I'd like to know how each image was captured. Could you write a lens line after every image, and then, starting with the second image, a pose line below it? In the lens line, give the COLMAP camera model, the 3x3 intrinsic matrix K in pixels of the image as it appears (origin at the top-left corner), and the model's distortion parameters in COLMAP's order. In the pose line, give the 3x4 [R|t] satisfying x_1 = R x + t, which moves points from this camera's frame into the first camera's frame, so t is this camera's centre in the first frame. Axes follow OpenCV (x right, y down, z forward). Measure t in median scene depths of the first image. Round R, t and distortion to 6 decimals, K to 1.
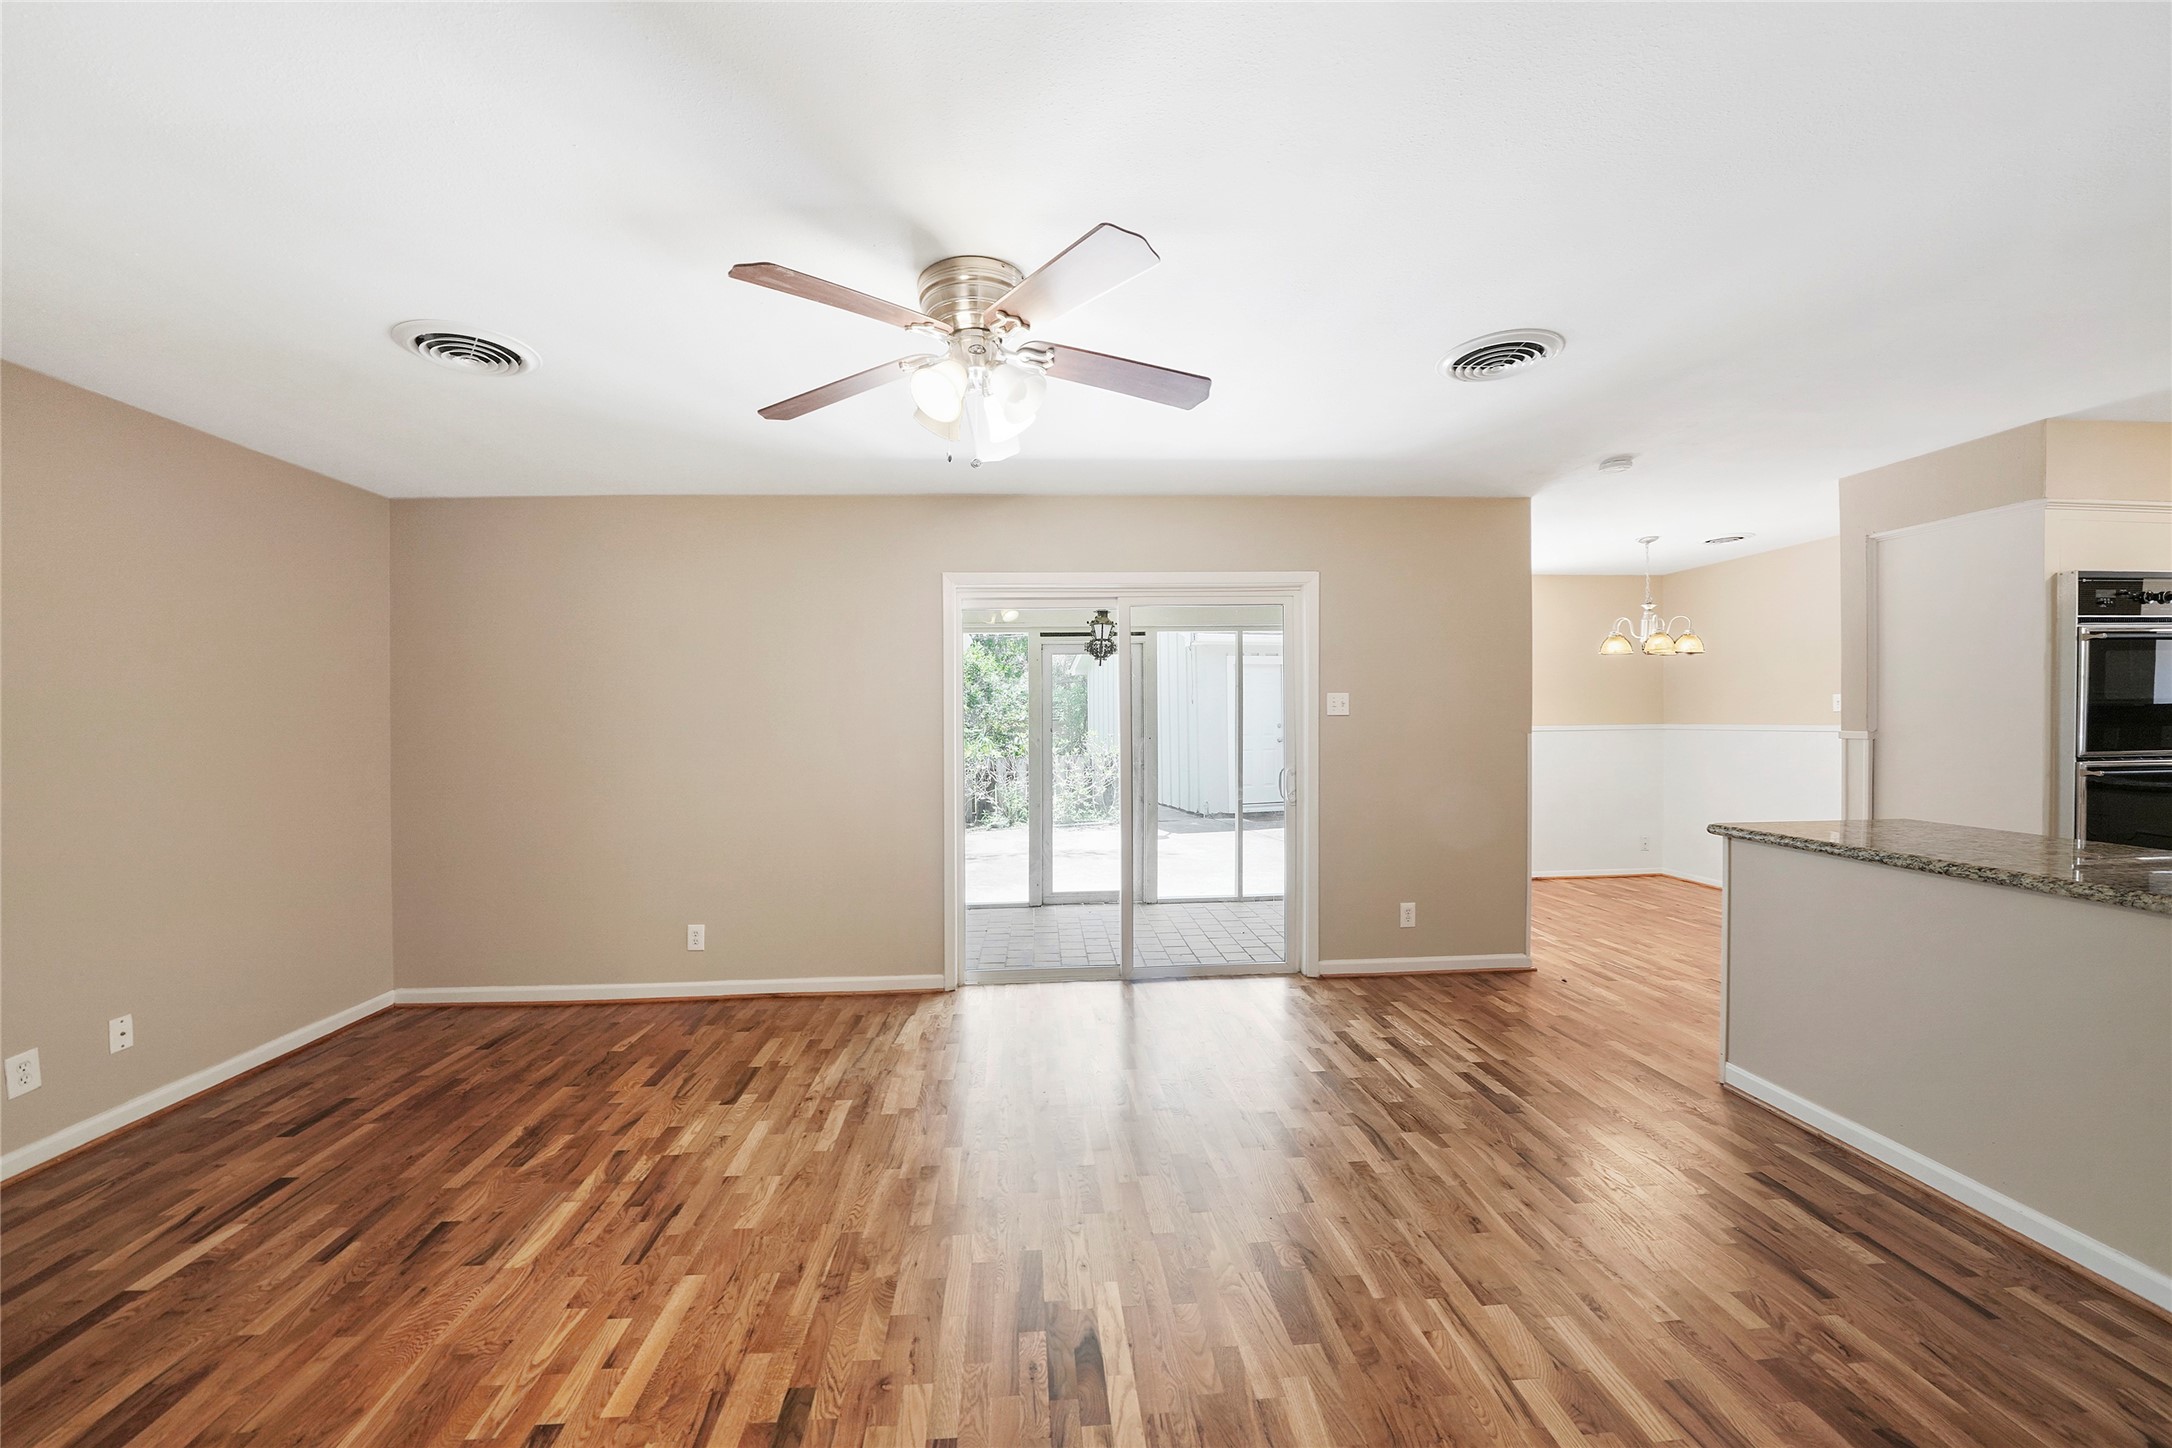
lens RADIAL K [[789.9, 0, 1064.6], [0, 789.9, 732.6], [0, 0, 1]] dist [-0.021507, 0.000038]
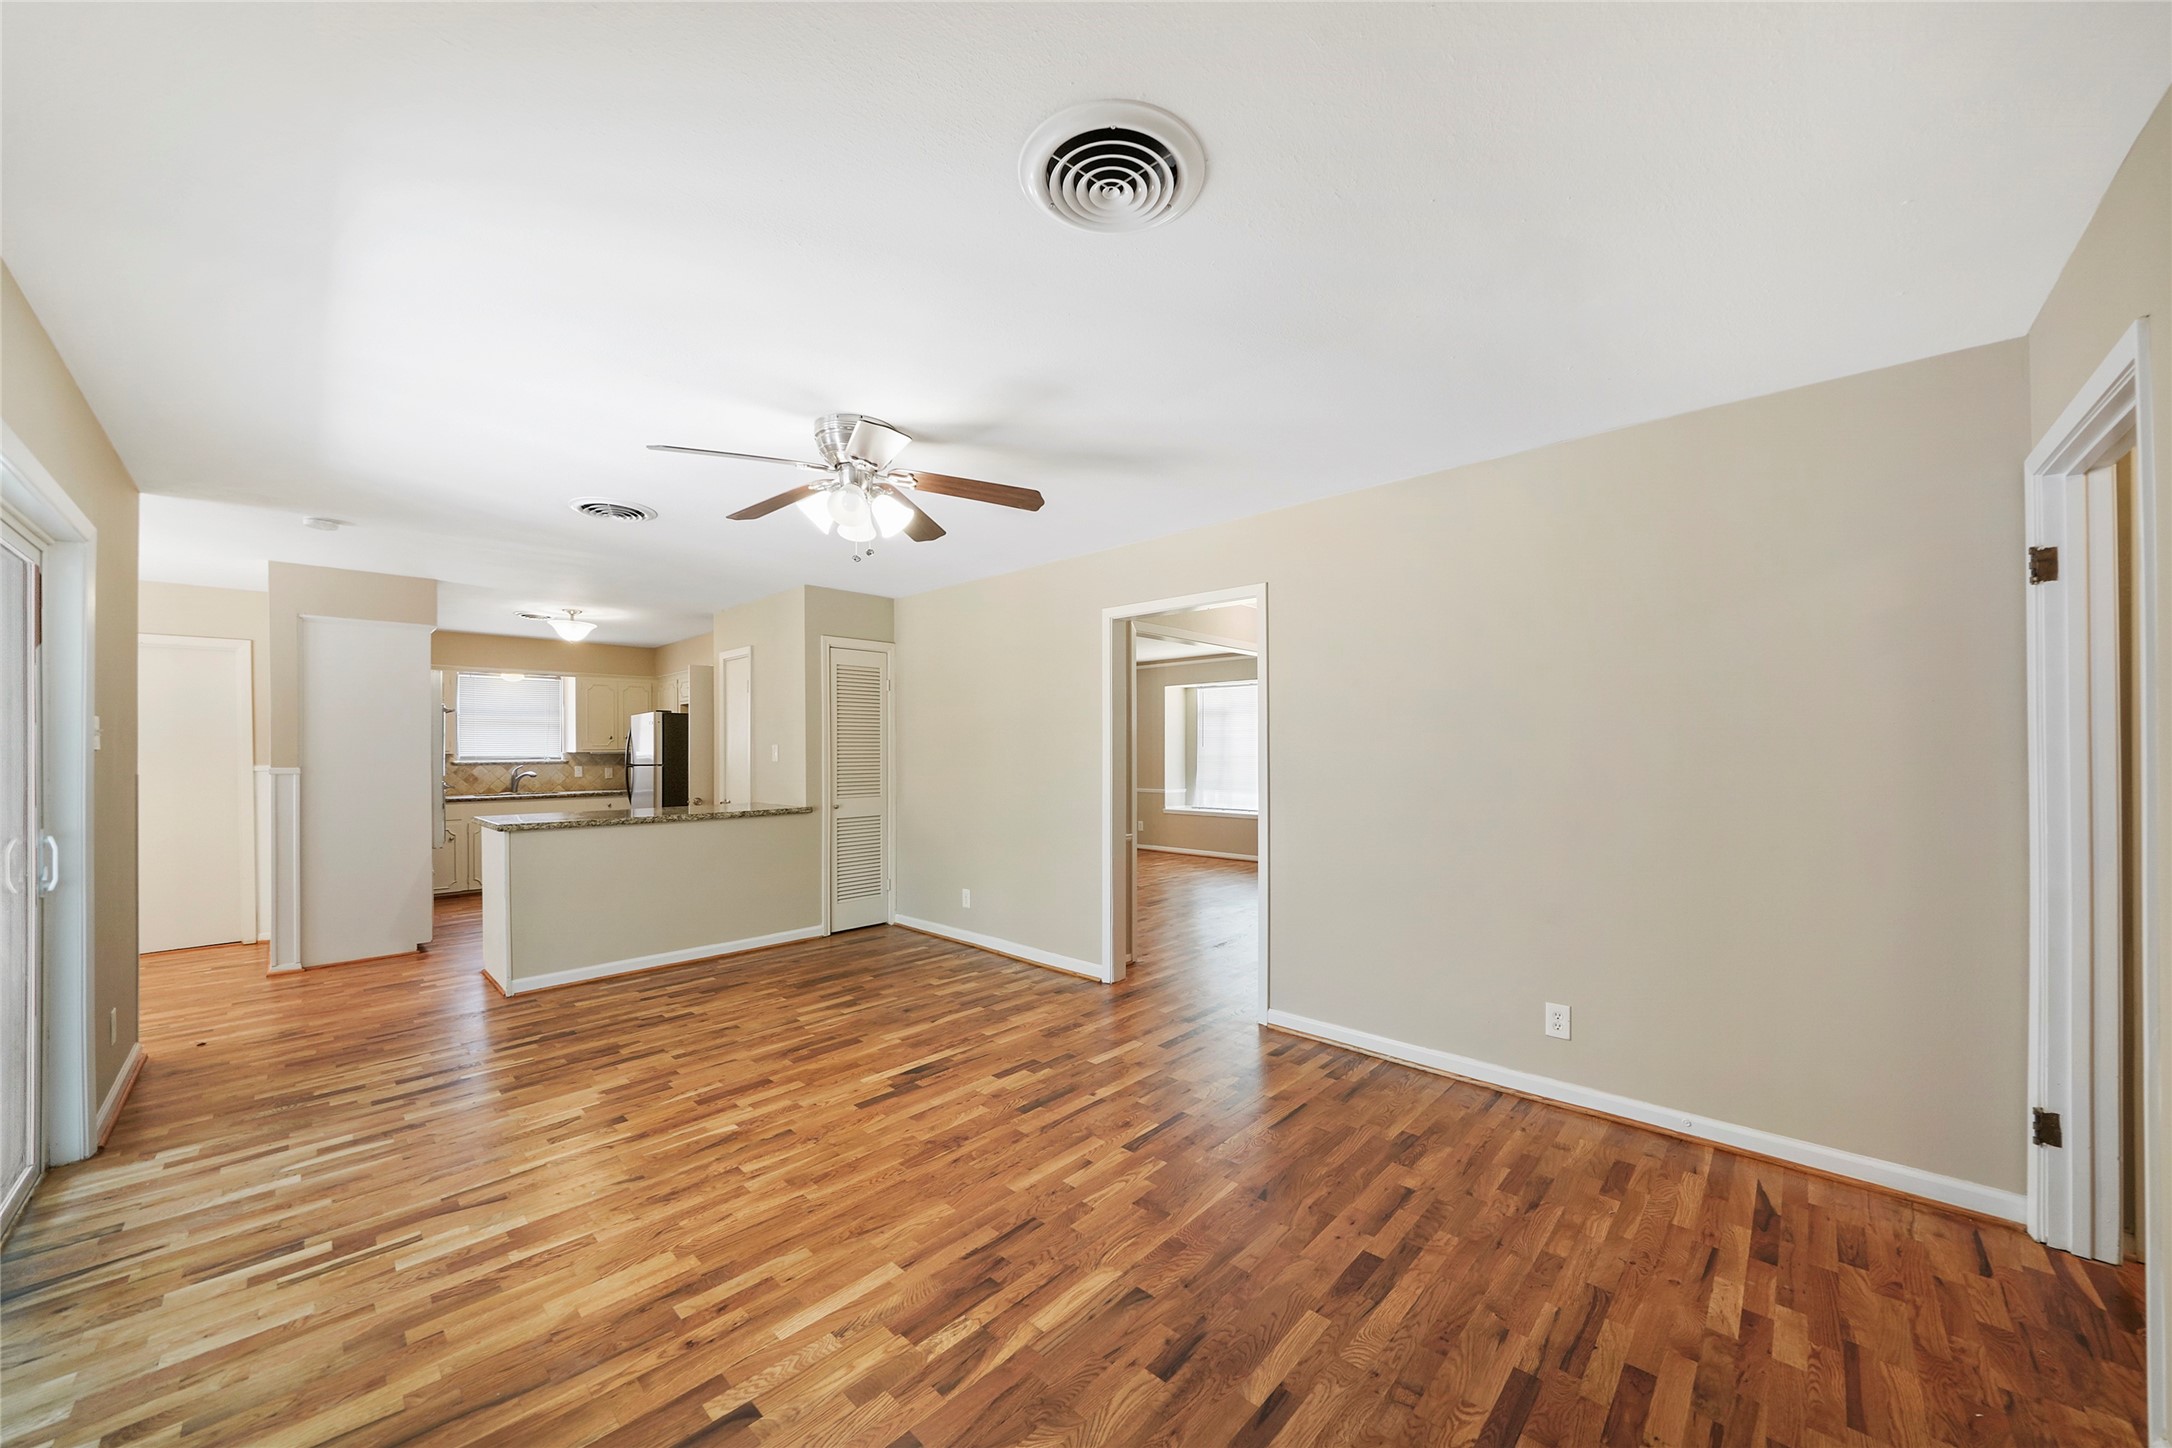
lens RADIAL K [[780.8, 0, 1074.9], [0, 780.8, 751.4], [0, 0, 1]] dist [-0.018651, -0.000117]
pose [[-0.673201, 0.014337, 0.739321, -1.068663], [0.028162, 0.999584, 0.006259, -0.000300], [-0.738923, 0.025034, -0.673324, 1.266897]]
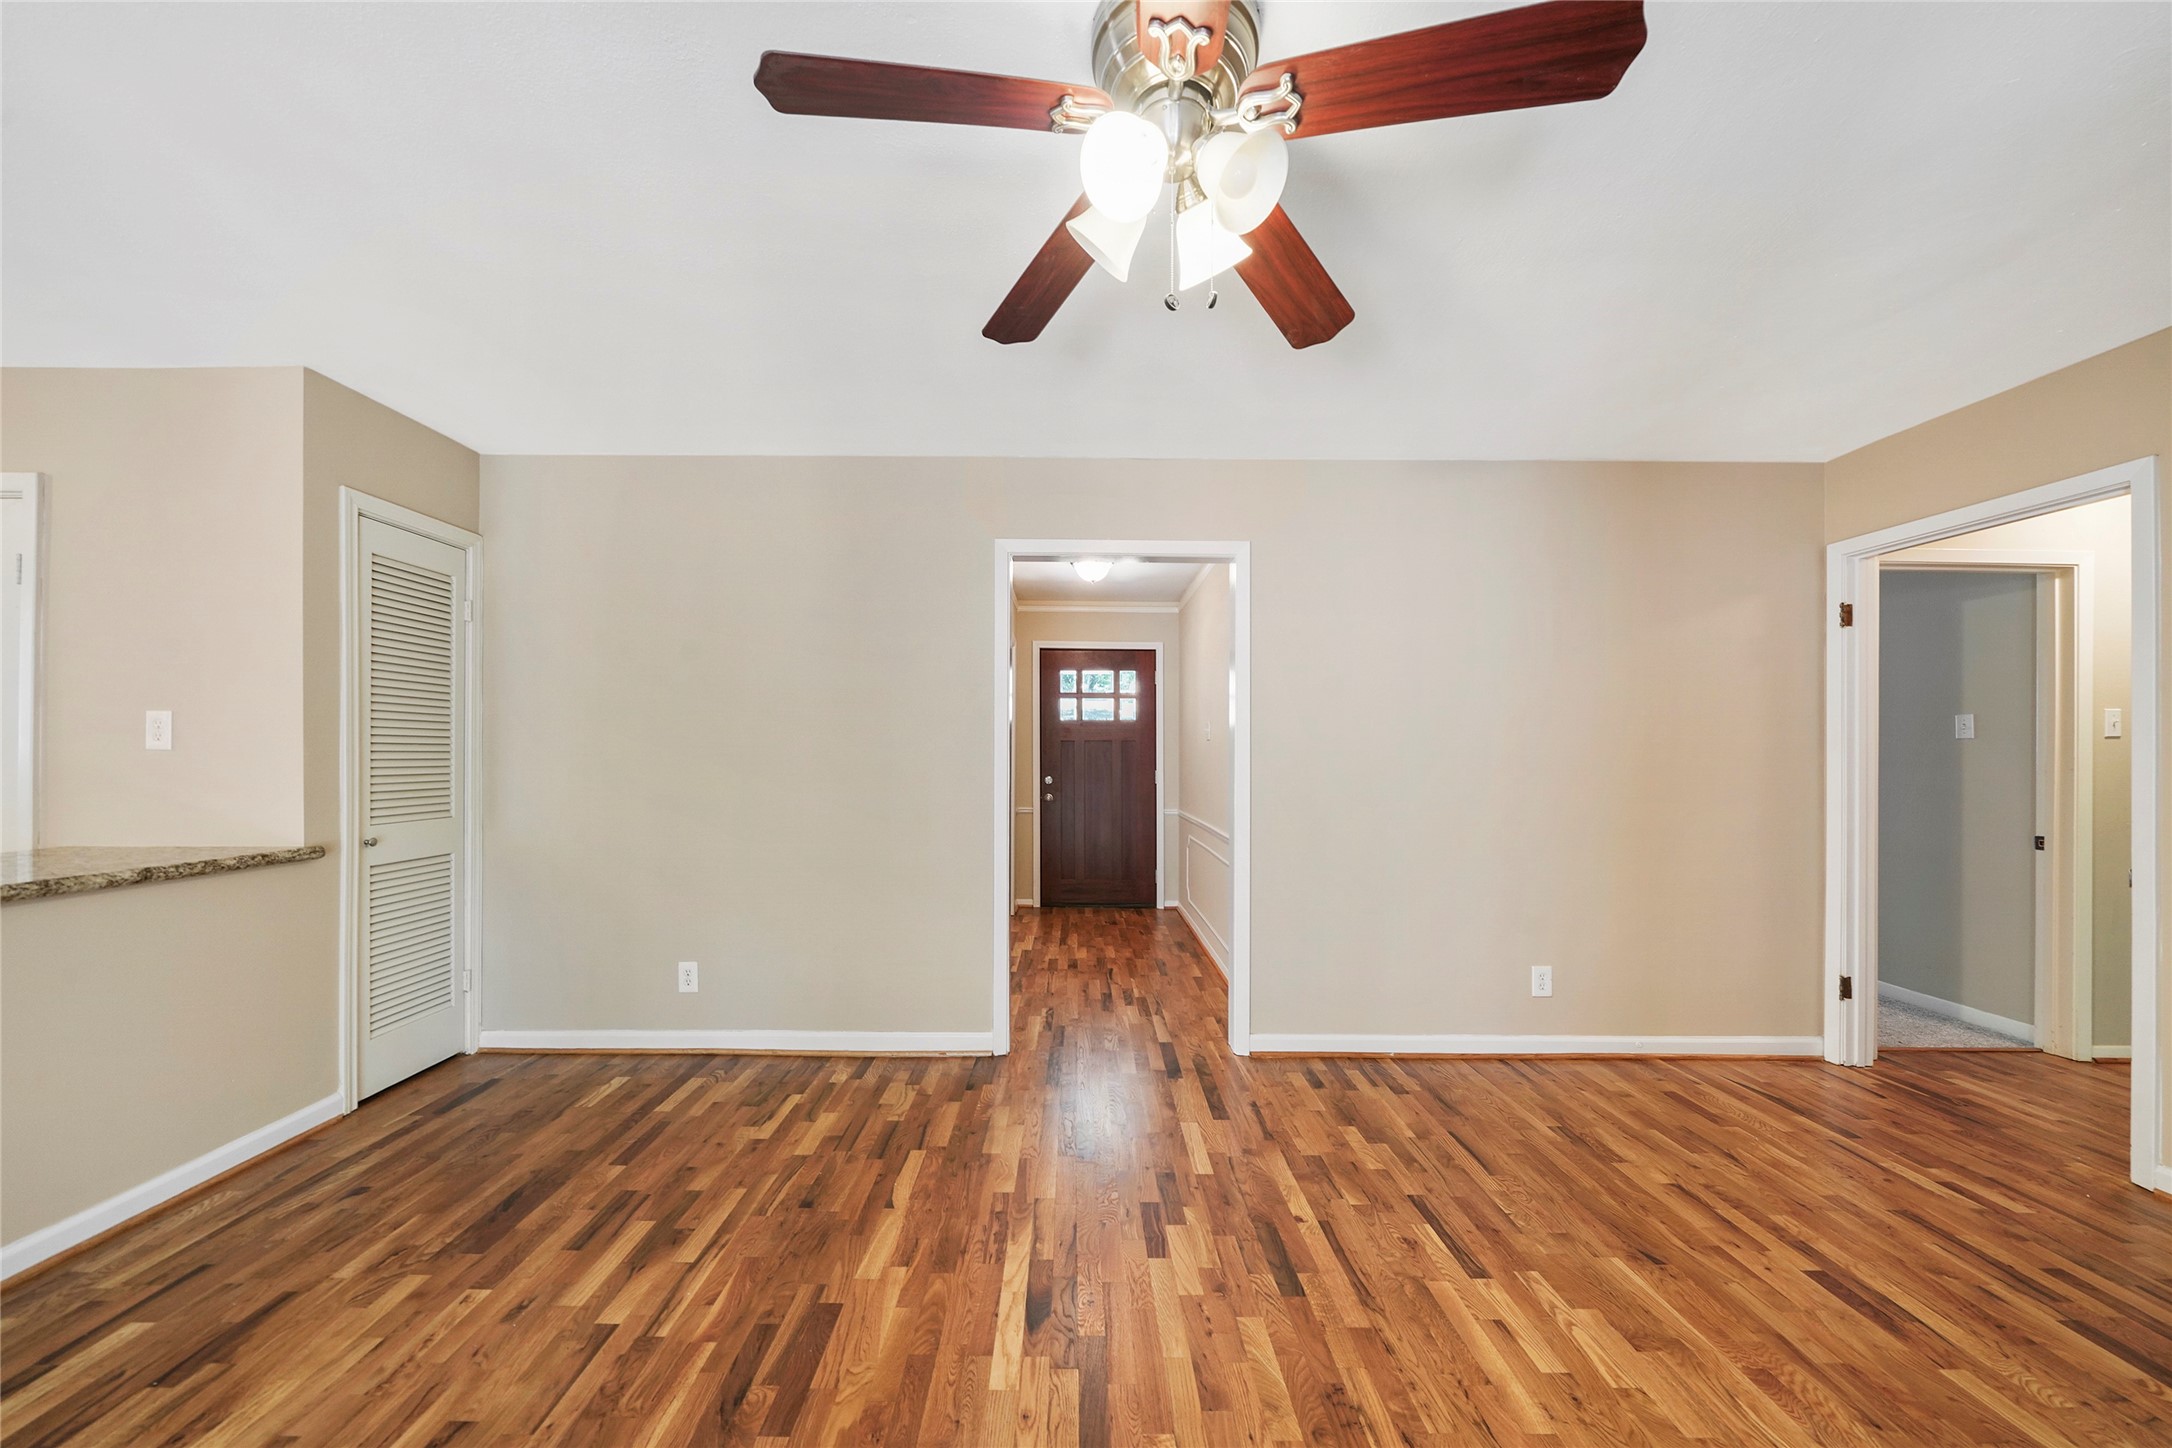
lens RADIAL K [[767.0, 0, 1072.5], [0, 767.0, 747.1], [0, 0, 1]] dist [-0.005395, 0.000018]
pose [[-0.997910, 0.008842, 0.064011, -0.056087], [0.009623, 0.999883, 0.011893, 0.015851], [-0.063898, 0.012484, -0.997878, 1.280792]]
